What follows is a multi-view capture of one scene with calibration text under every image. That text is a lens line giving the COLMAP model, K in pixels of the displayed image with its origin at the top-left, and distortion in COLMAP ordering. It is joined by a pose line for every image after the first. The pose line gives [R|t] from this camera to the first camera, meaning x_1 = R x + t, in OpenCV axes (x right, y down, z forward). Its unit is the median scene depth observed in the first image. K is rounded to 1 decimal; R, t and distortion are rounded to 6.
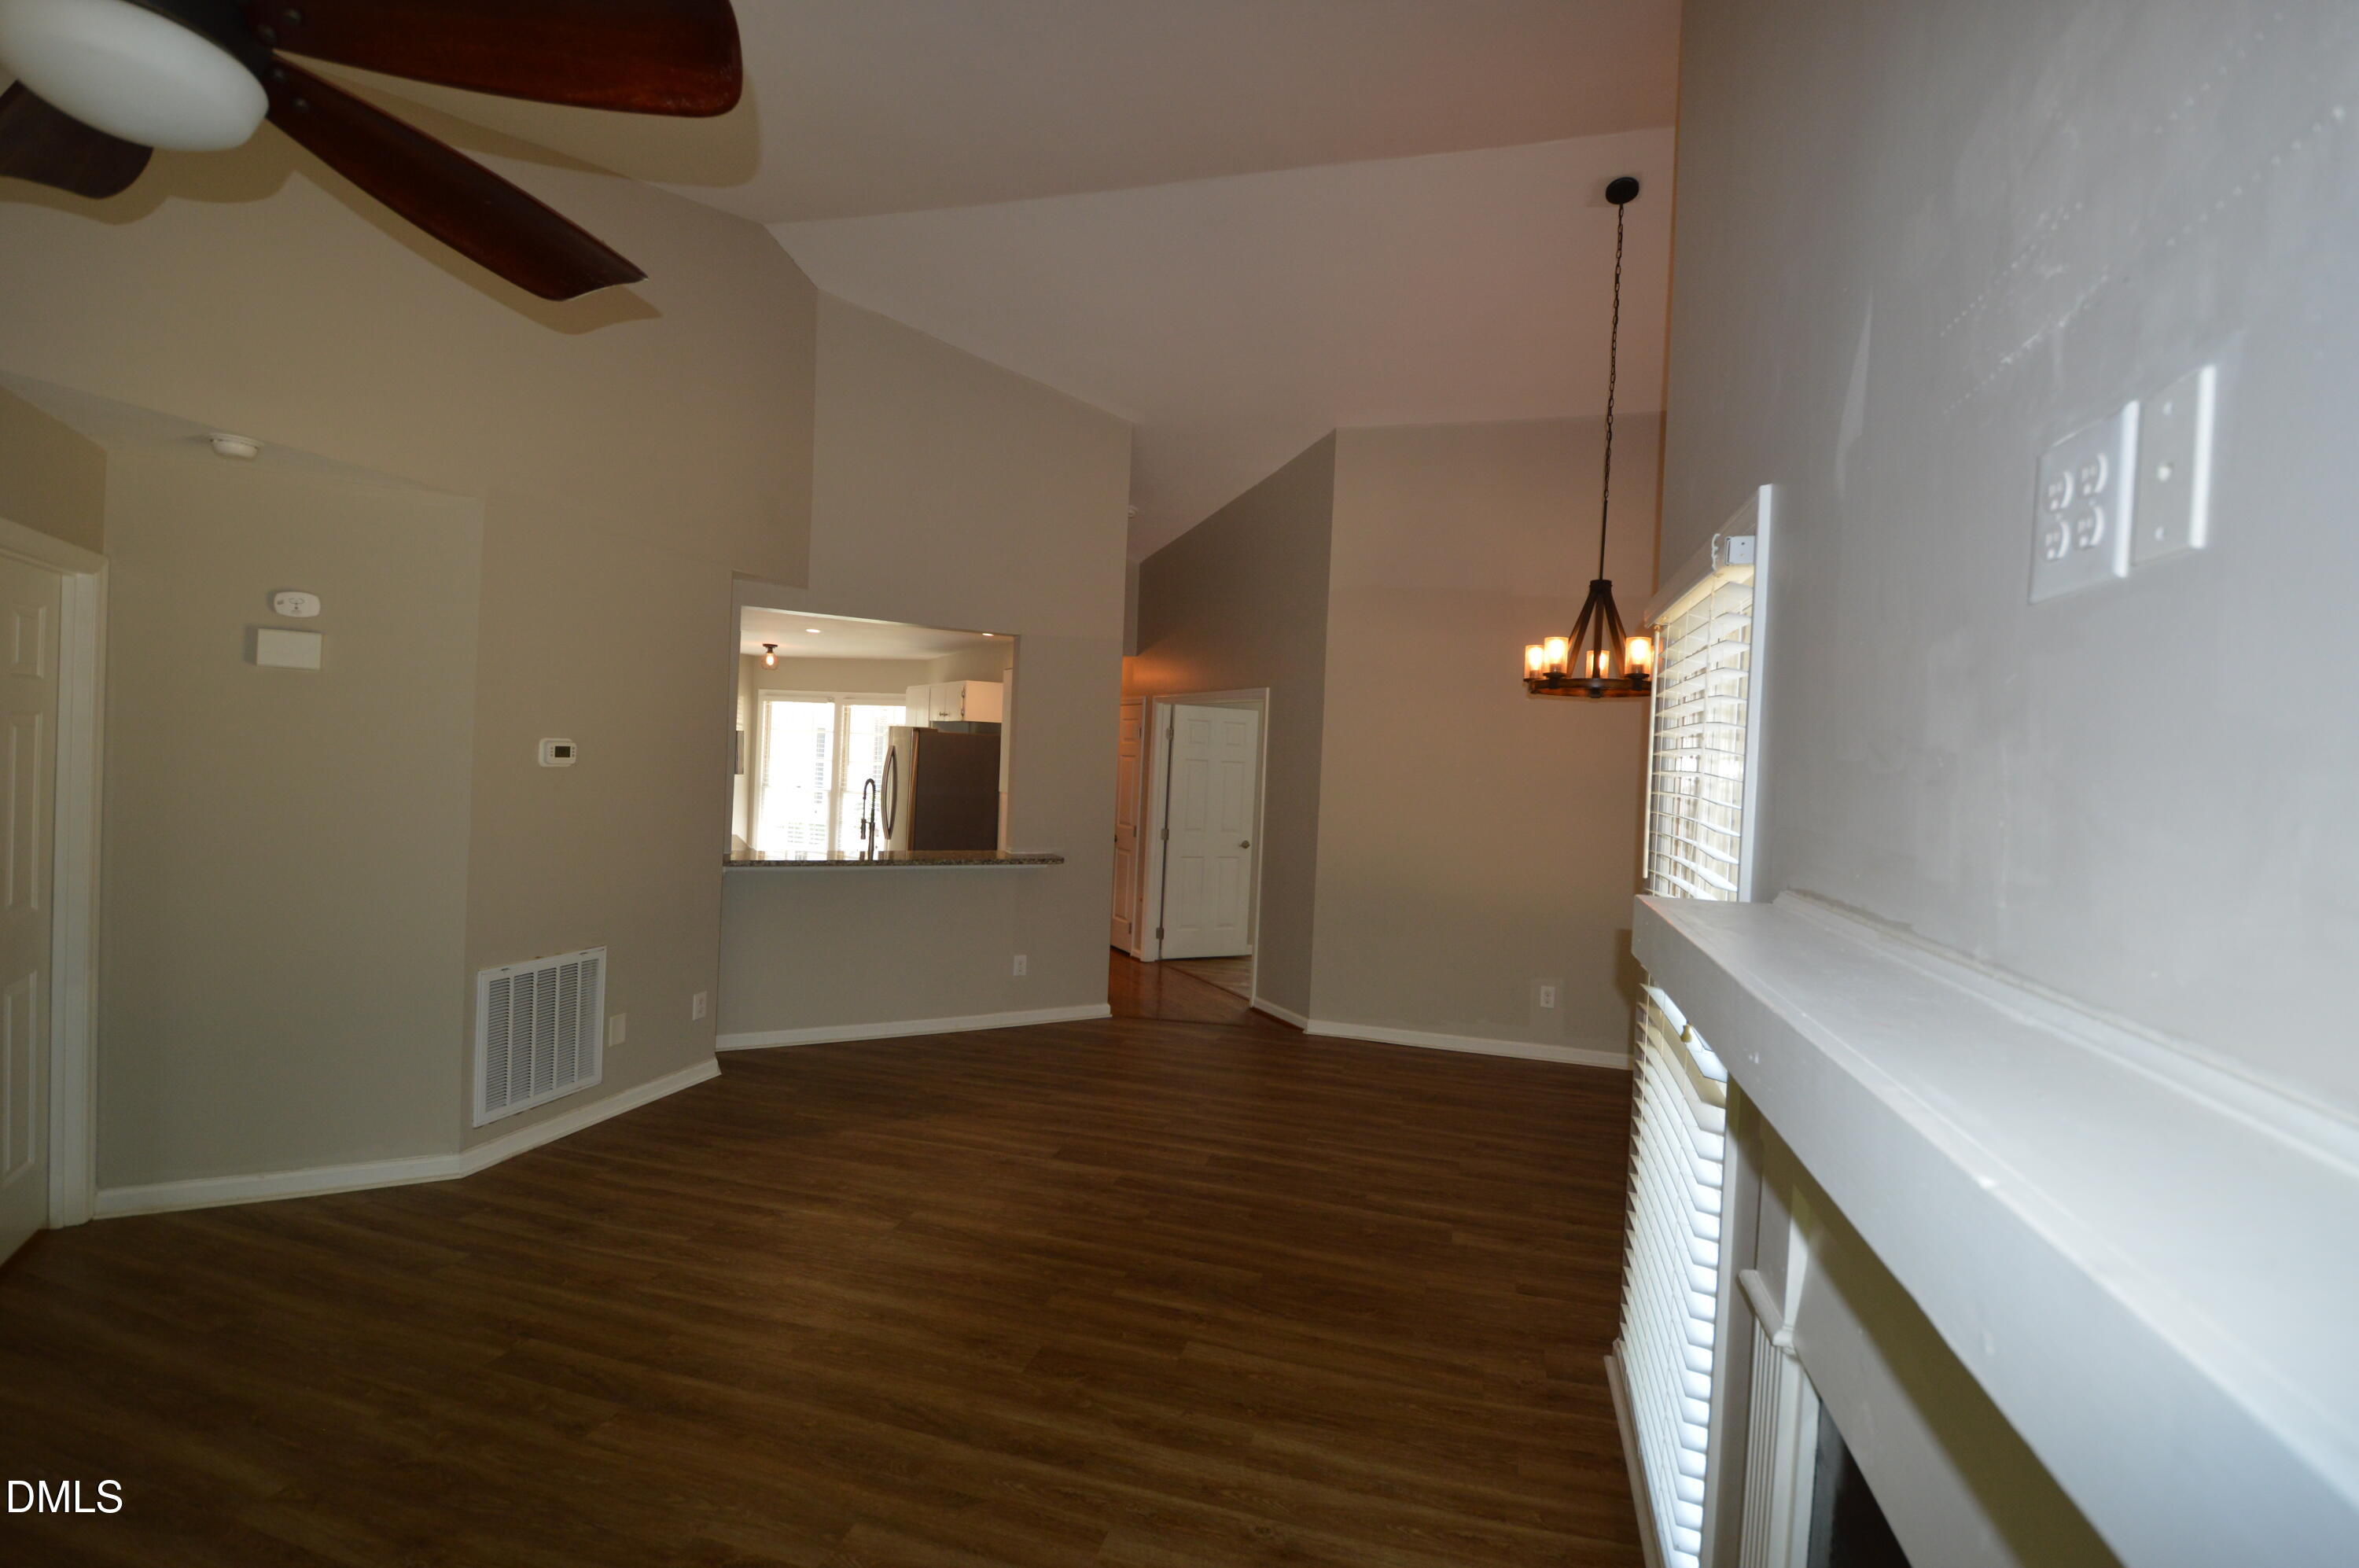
lens RADIAL K [[1045.5, 0, 1176.4], [0, 1045.5, 774.6], [0, 0, 1]] dist [0.000855, -0.010006]
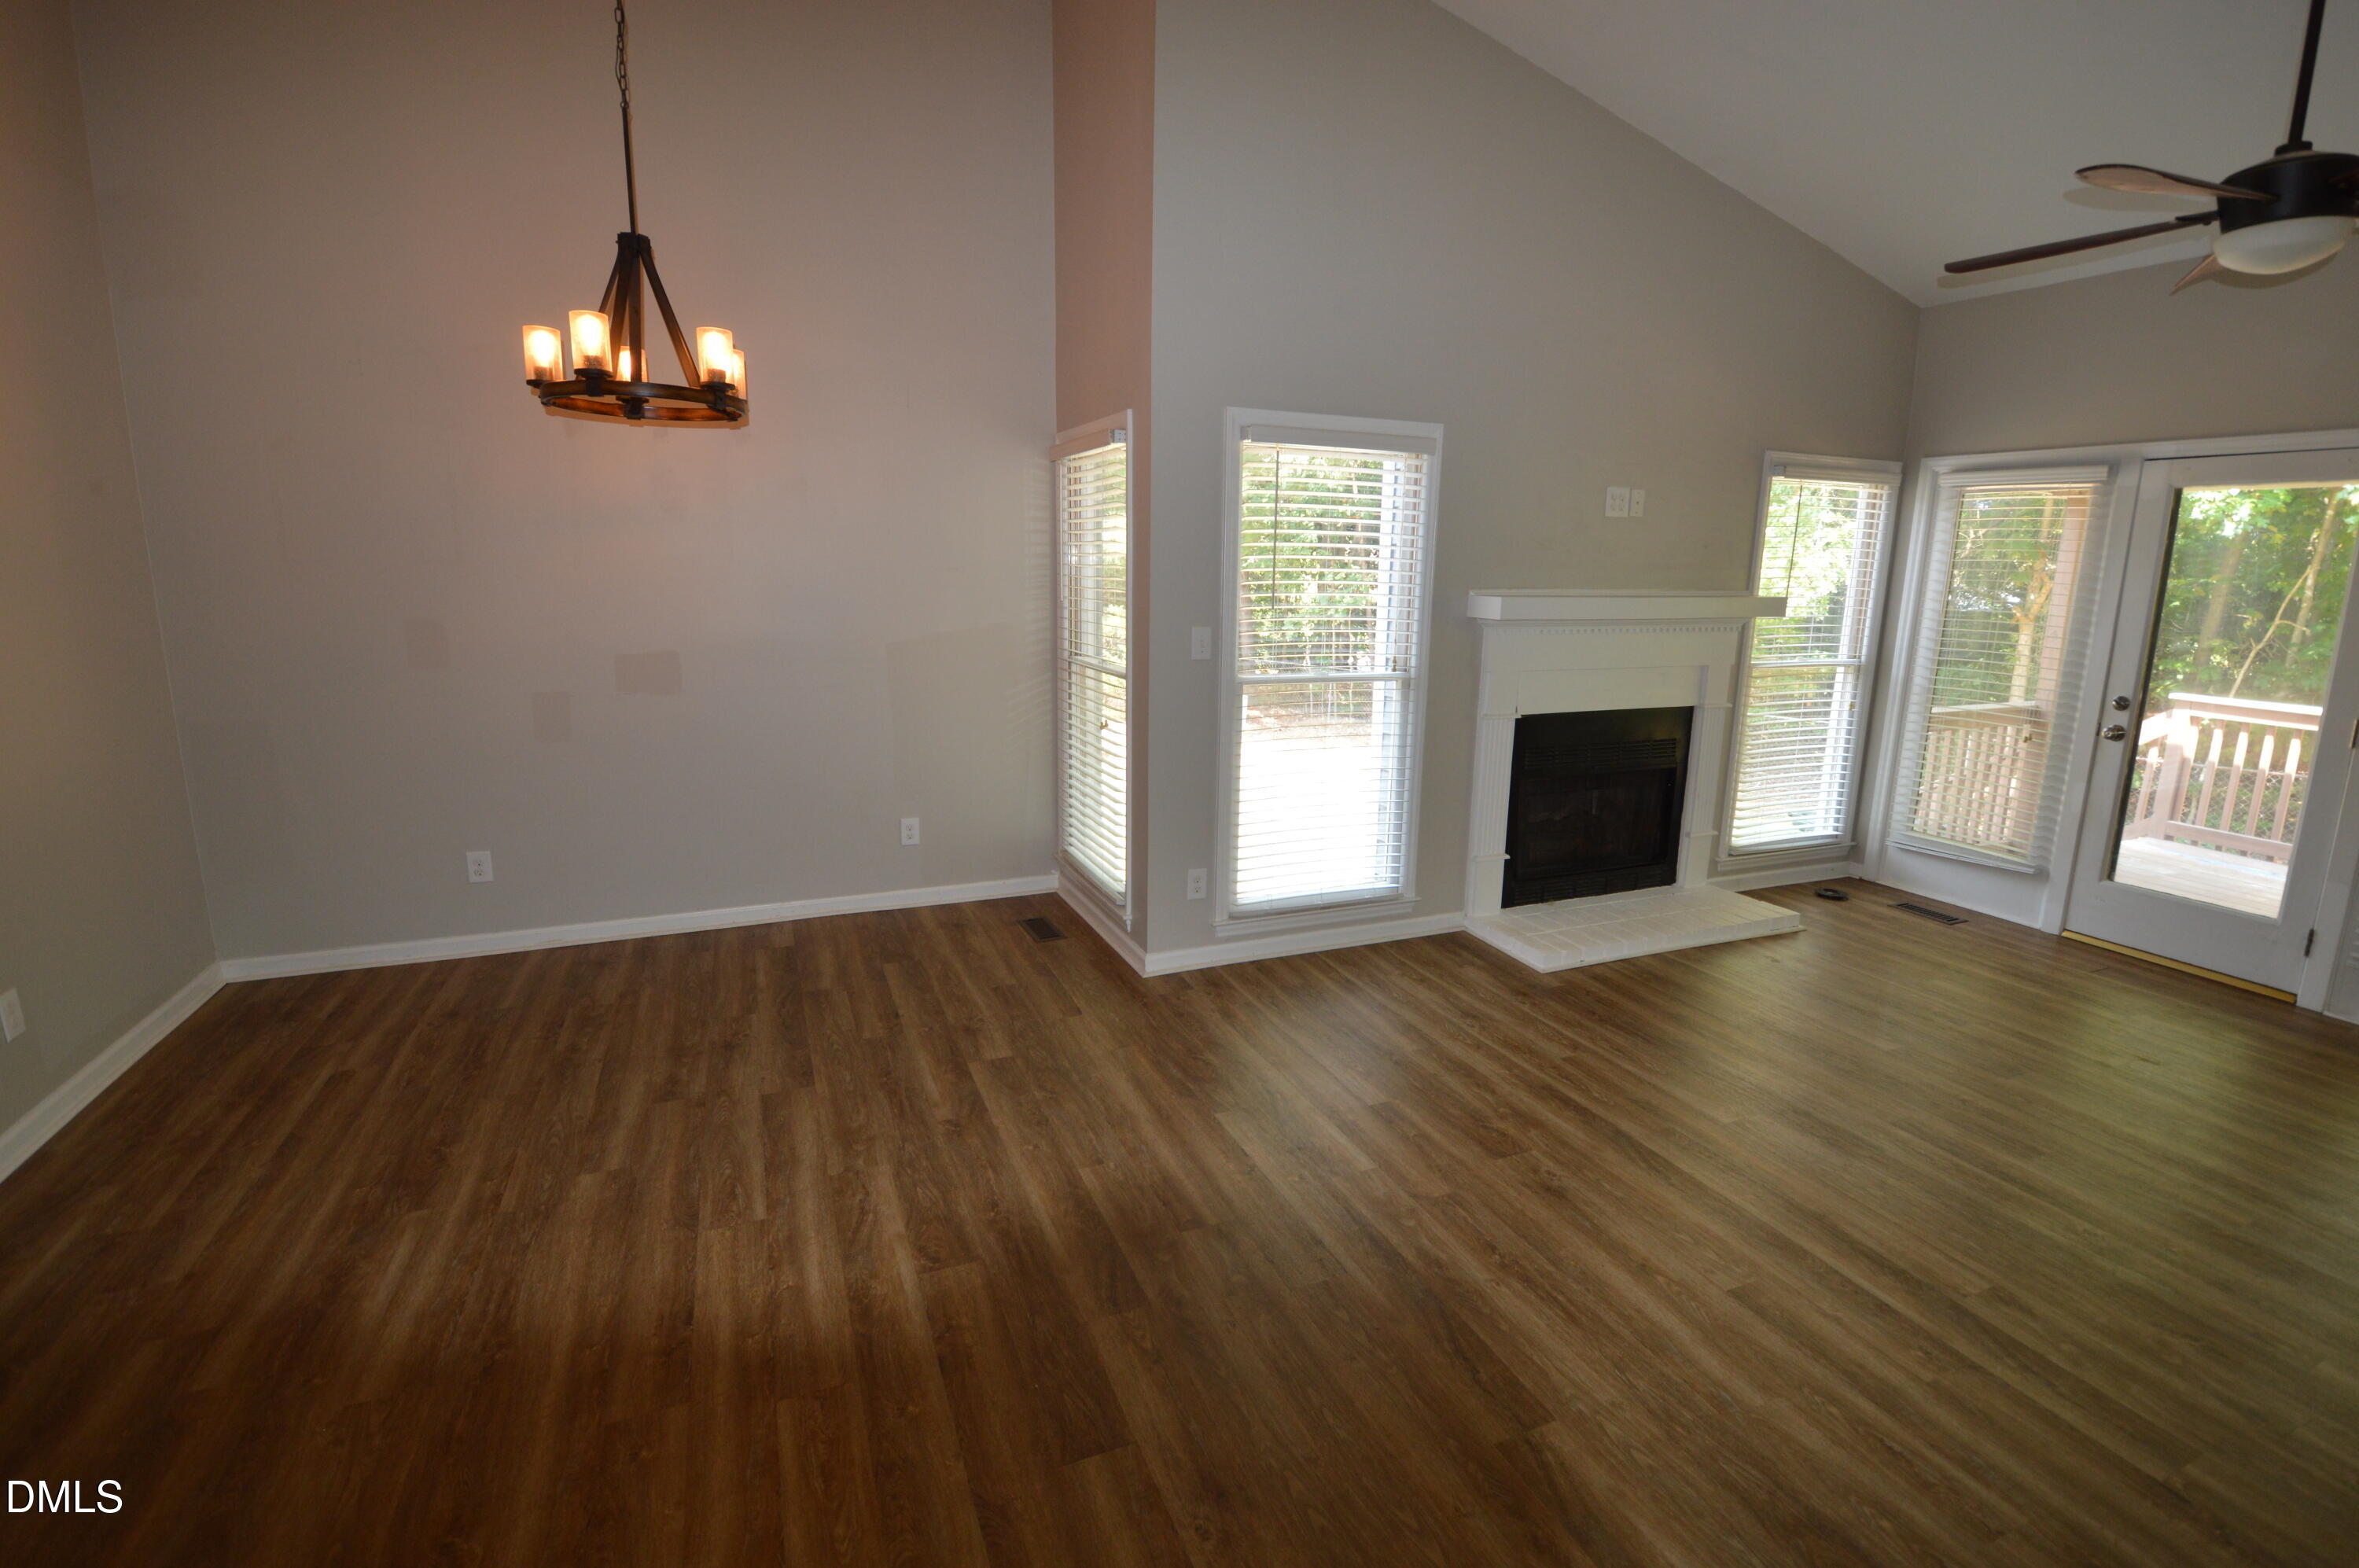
lens RADIAL K [[1045.5, 0, 1191.3], [0, 1045.5, 770.2], [0, 0, 1]] dist [0.000855, -0.010006]
pose [[-0.633423, -0.206405, 0.745770, -0.462023], [-0.033150, 0.970122, 0.240343, -0.030049], [-0.773096, 0.127517, -0.621339, 1.362184]]
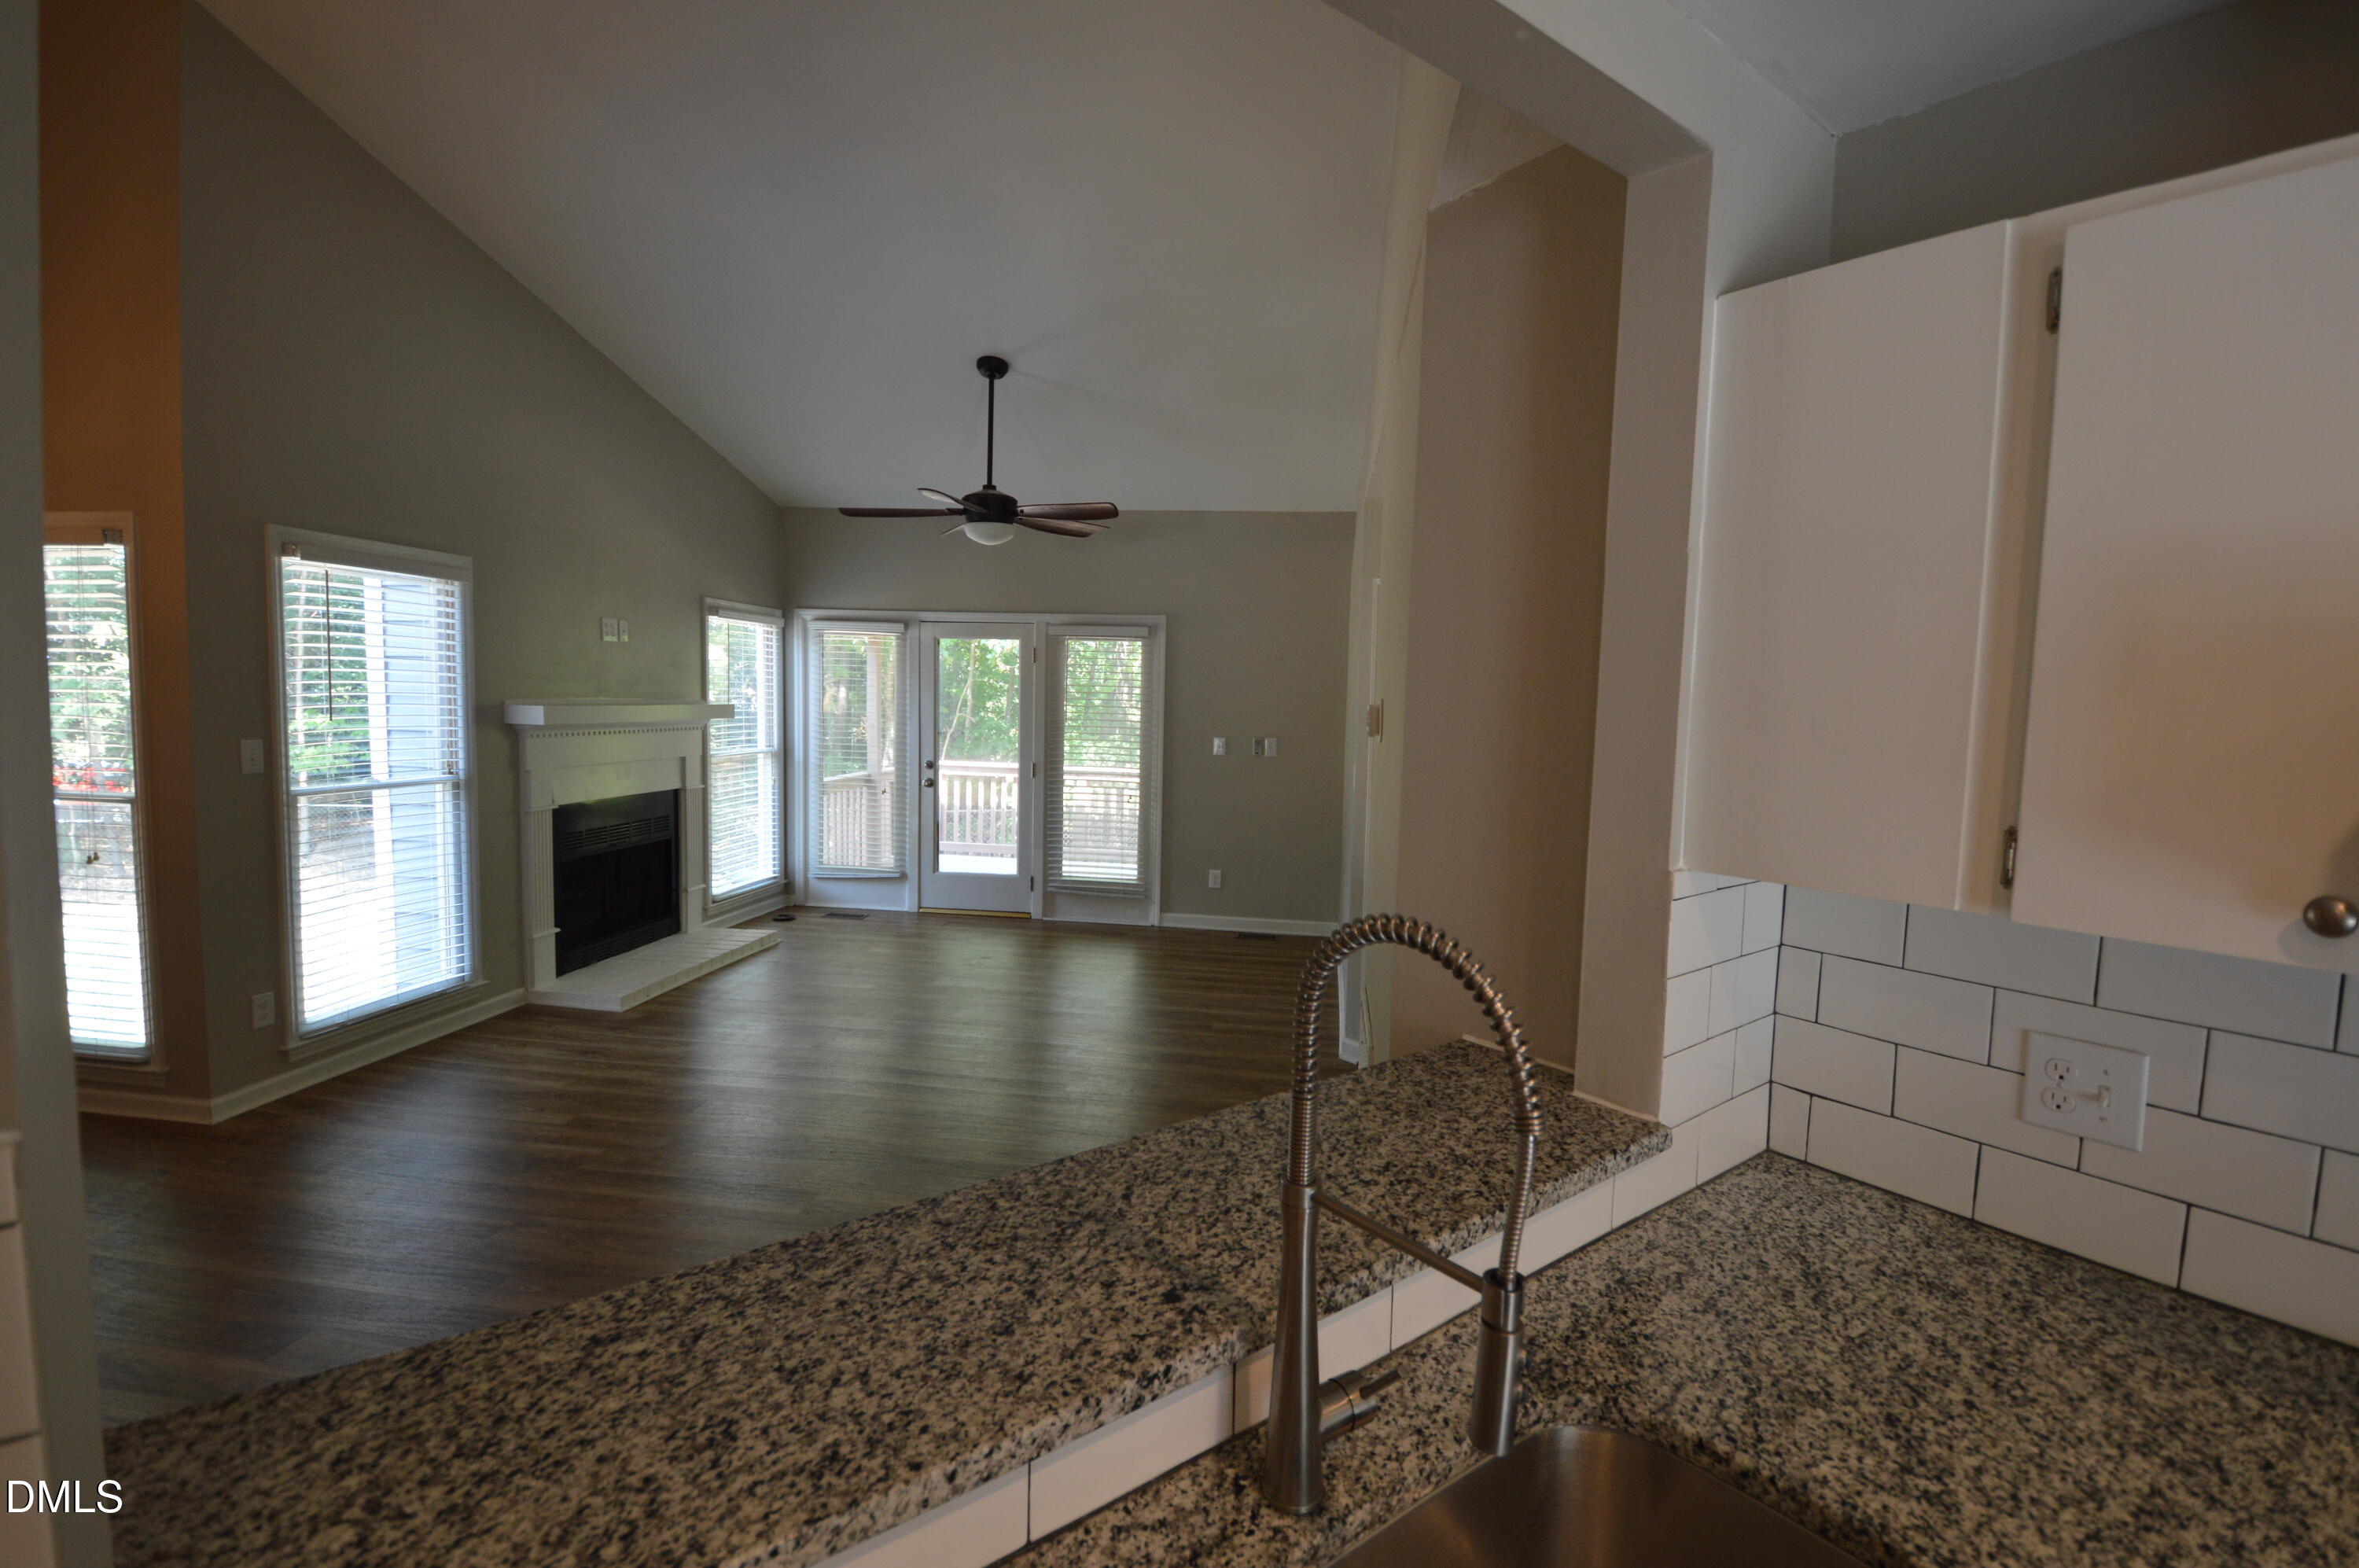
lens RADIAL K [[1045.5, 0, 1188.2], [0, 1045.5, 774.0], [0, 0, 1]] dist [0.000855, -0.010006]
pose [[-0.984247, -0.060150, -0.166251, -0.392345], [-0.074694, 0.993775, 0.082654, -0.036718], [0.160245, 0.093770, -0.982613, 1.817036]]
